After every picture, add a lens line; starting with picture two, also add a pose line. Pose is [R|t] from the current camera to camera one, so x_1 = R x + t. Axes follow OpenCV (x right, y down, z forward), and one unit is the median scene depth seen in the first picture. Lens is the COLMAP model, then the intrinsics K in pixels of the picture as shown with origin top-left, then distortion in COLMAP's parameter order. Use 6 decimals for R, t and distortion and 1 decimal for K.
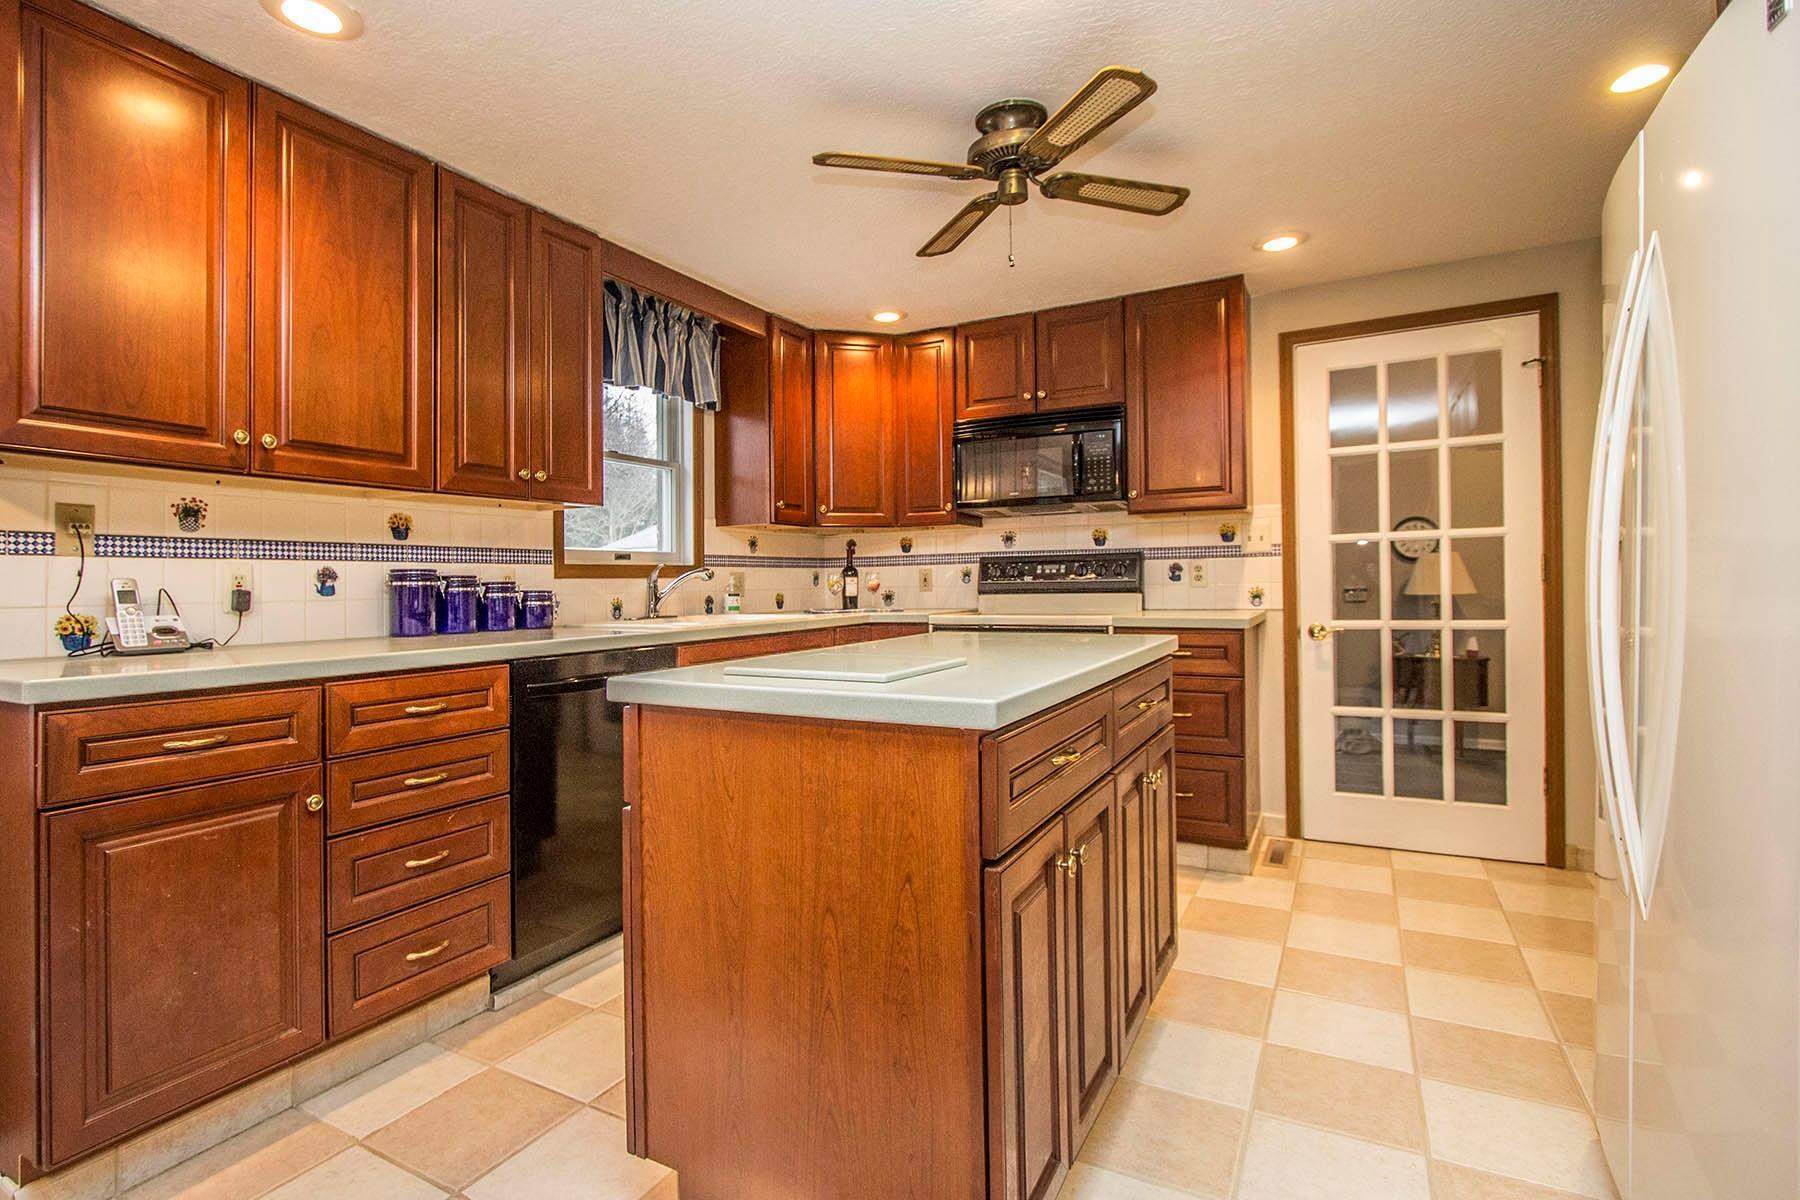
lens RADIAL K [[915.4, 0, 928.7], [0, 915.4, 553.0], [0, 0, 1]] dist [-0.004388, -0.001483]
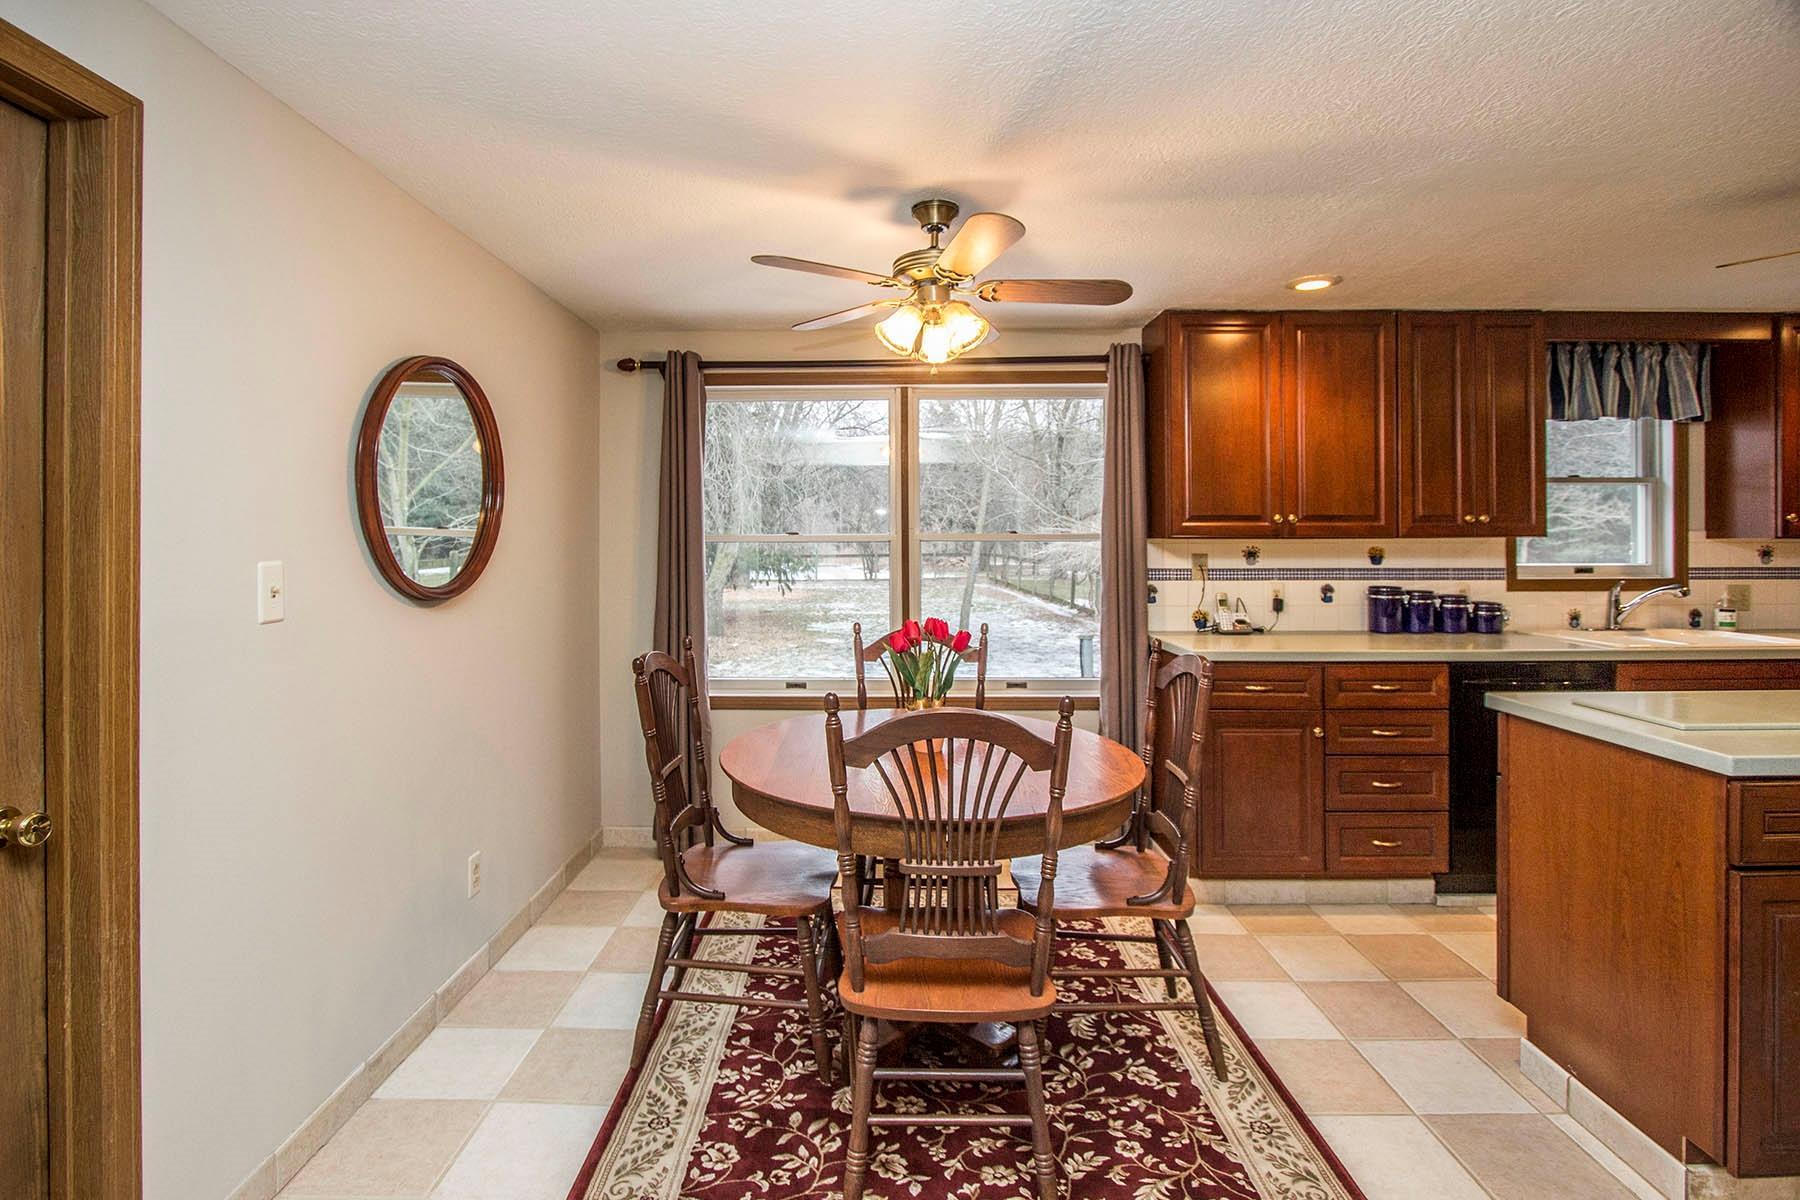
lens RADIAL K [[871.7, 0, 798.0], [0, 871.7, 536.6], [0, 0, 1]] dist [-0.029605, -0.000626]
pose [[0.416625, 0.012758, -0.908989, 0.206861], [0.019419, 0.999548, 0.022929, -0.080810], [0.908871, -0.027204, 0.416189, -0.296051]]
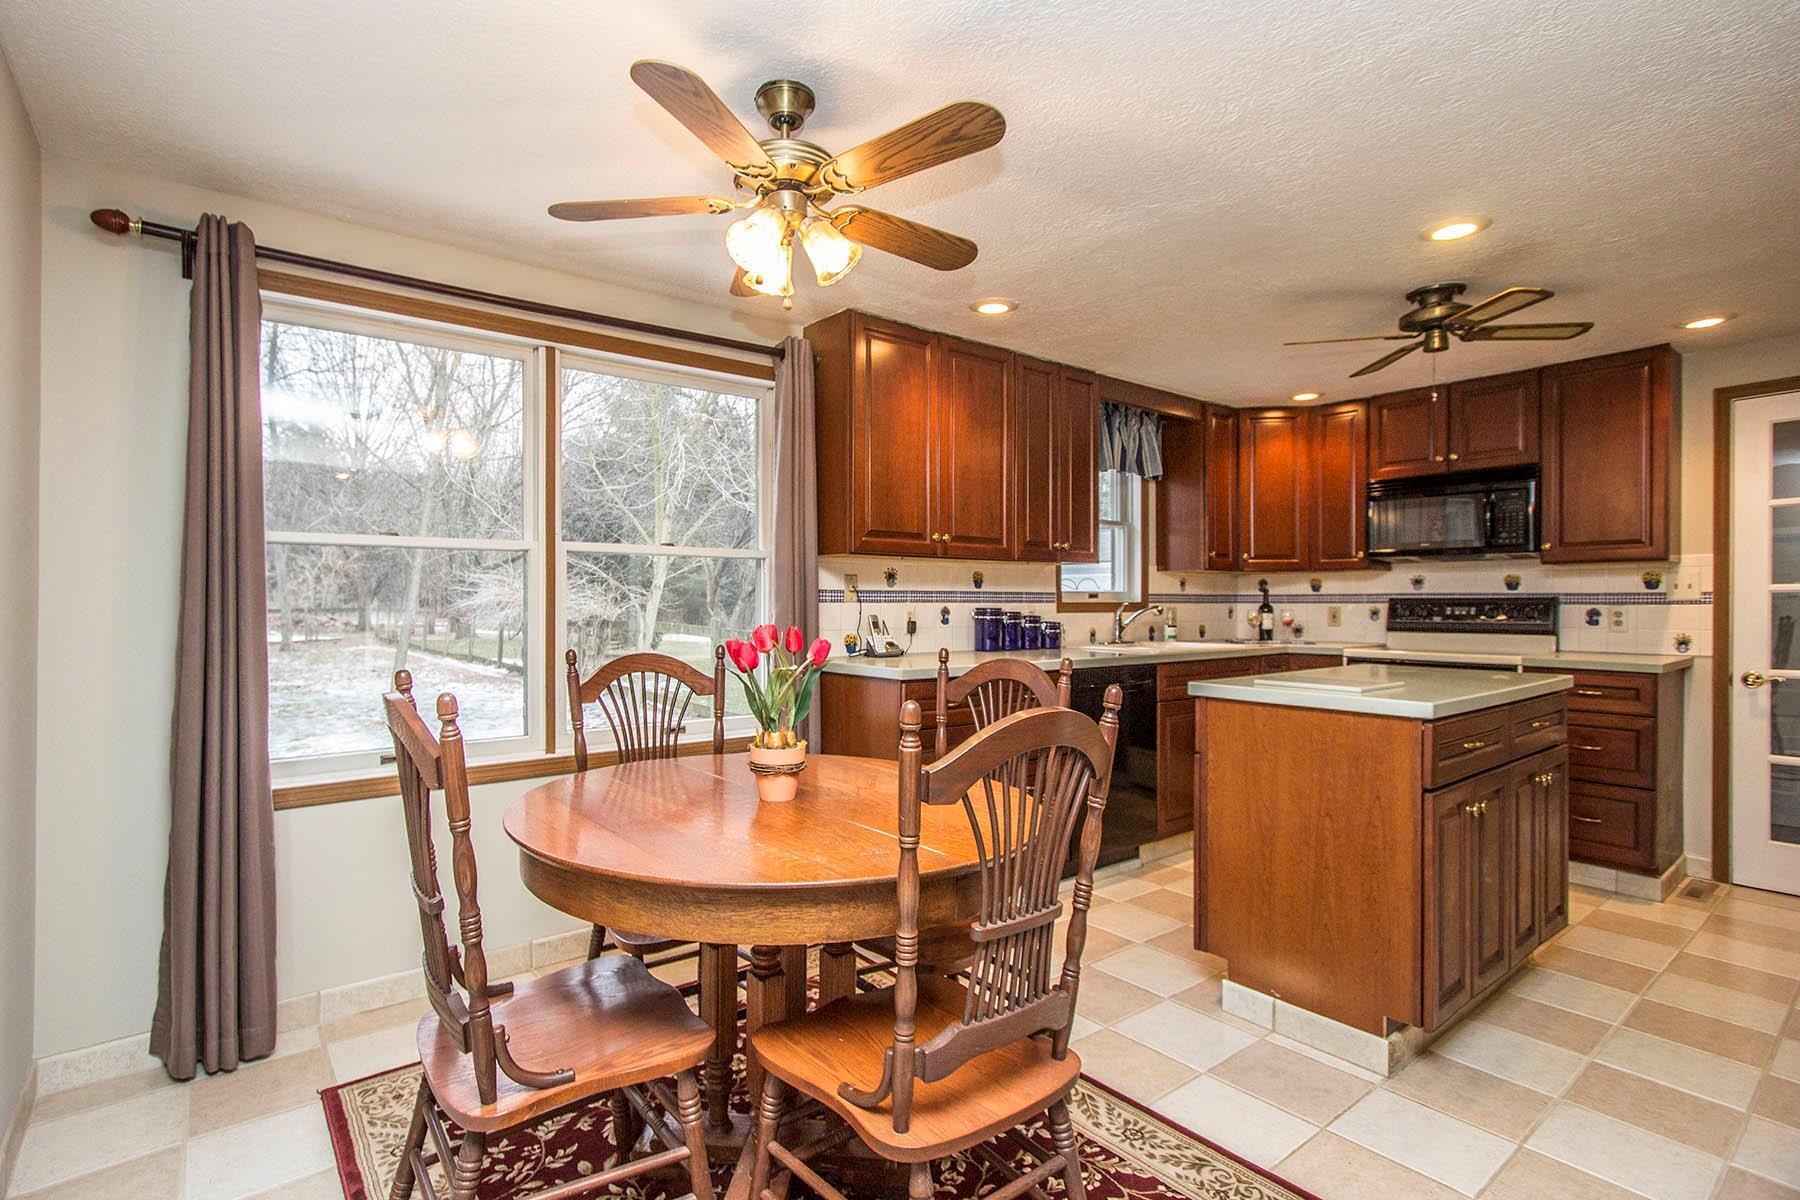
lens RADIAL K [[947.1, 0, 873.3], [0, 947.1, 579.9], [0, 0, 1]] dist [-0.030309, 0.000716]
pose [[0.912029, 0.011817, -0.409955, -0.062856], [-0.006681, 0.999880, 0.013958, -0.037415], [0.410071, -0.009991, 0.911999, -0.398529]]
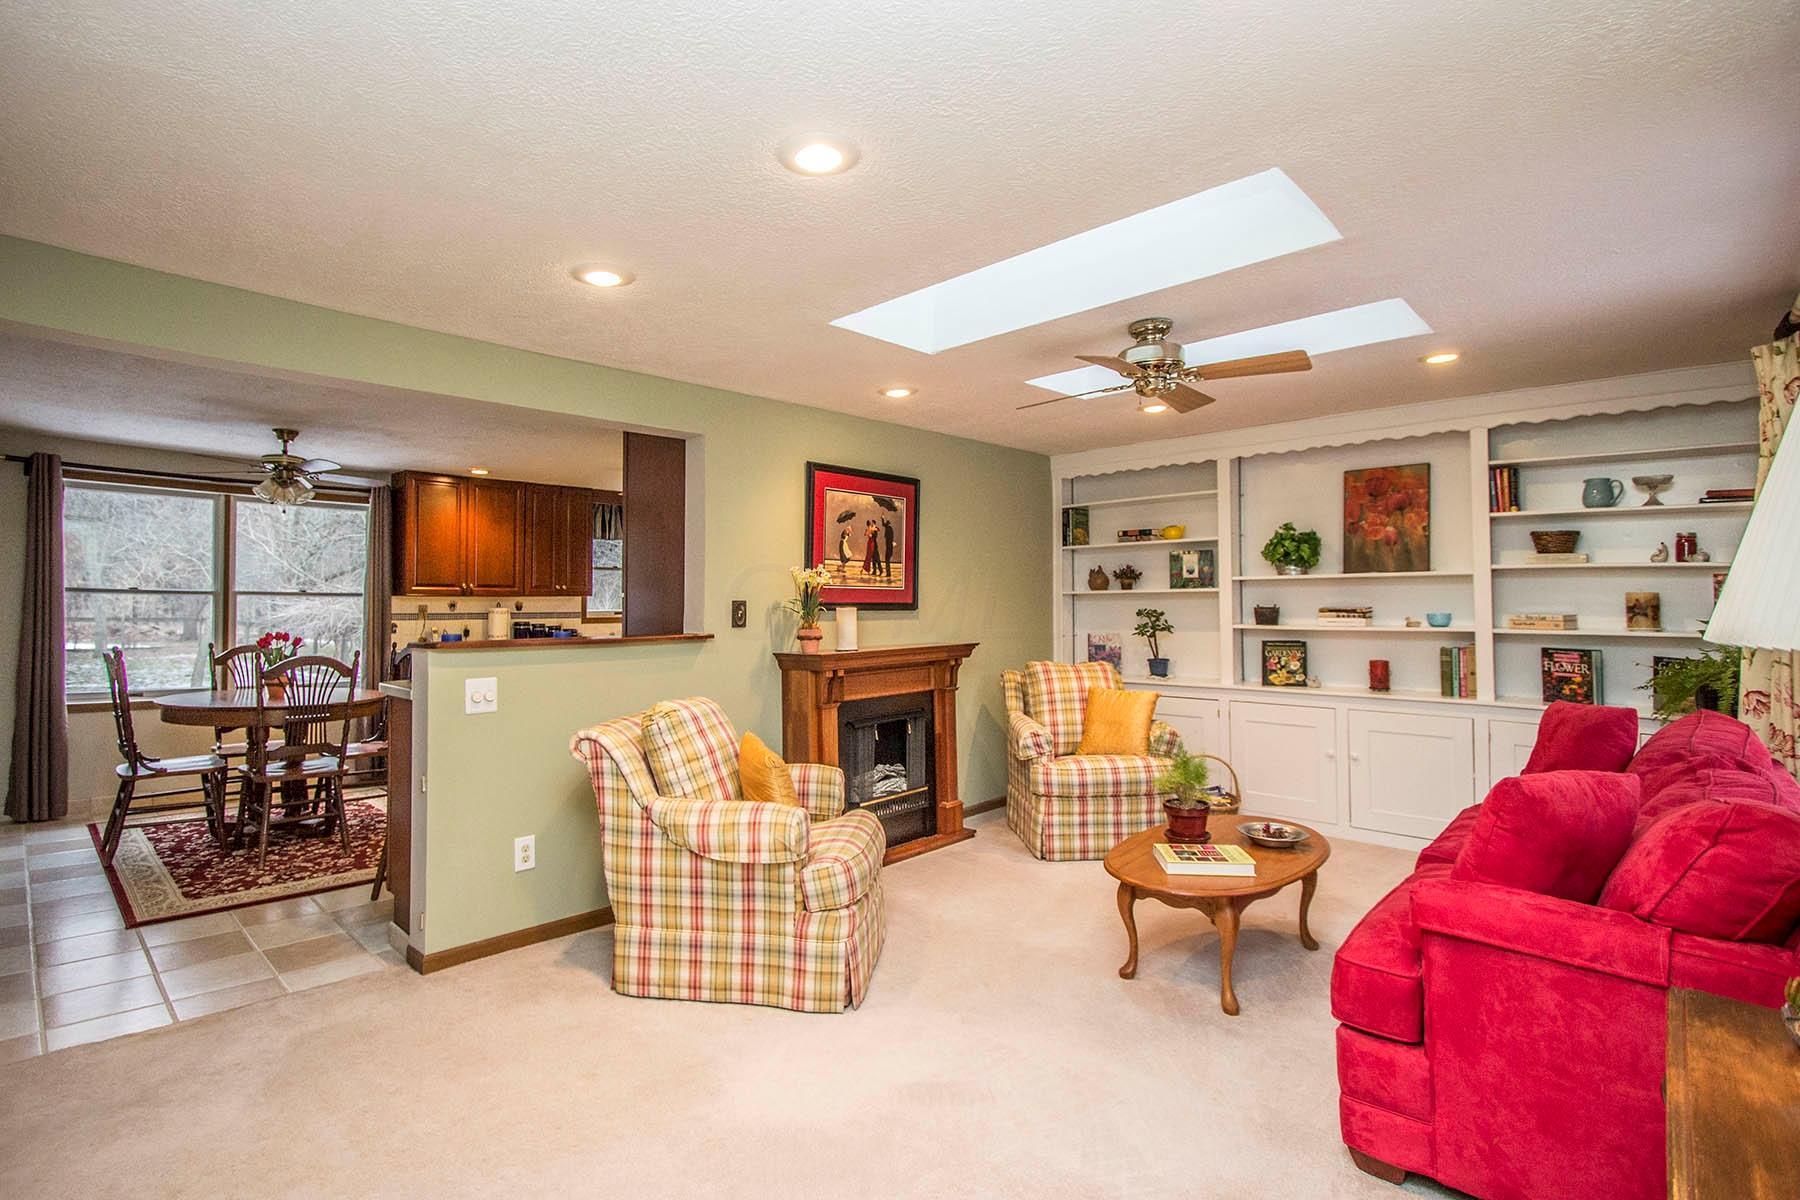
lens RADIAL K [[881.1, 0, 849.6], [0, 881.1, 571.6], [0, 0, 1]] dist [-0.047339, 0.022089]
pose [[0.963483, 0.004376, -0.267735, 0.796948], [-0.005384, 0.999981, -0.003034, -0.096175], [0.267716, 0.004365, 0.963488, -0.929417]]
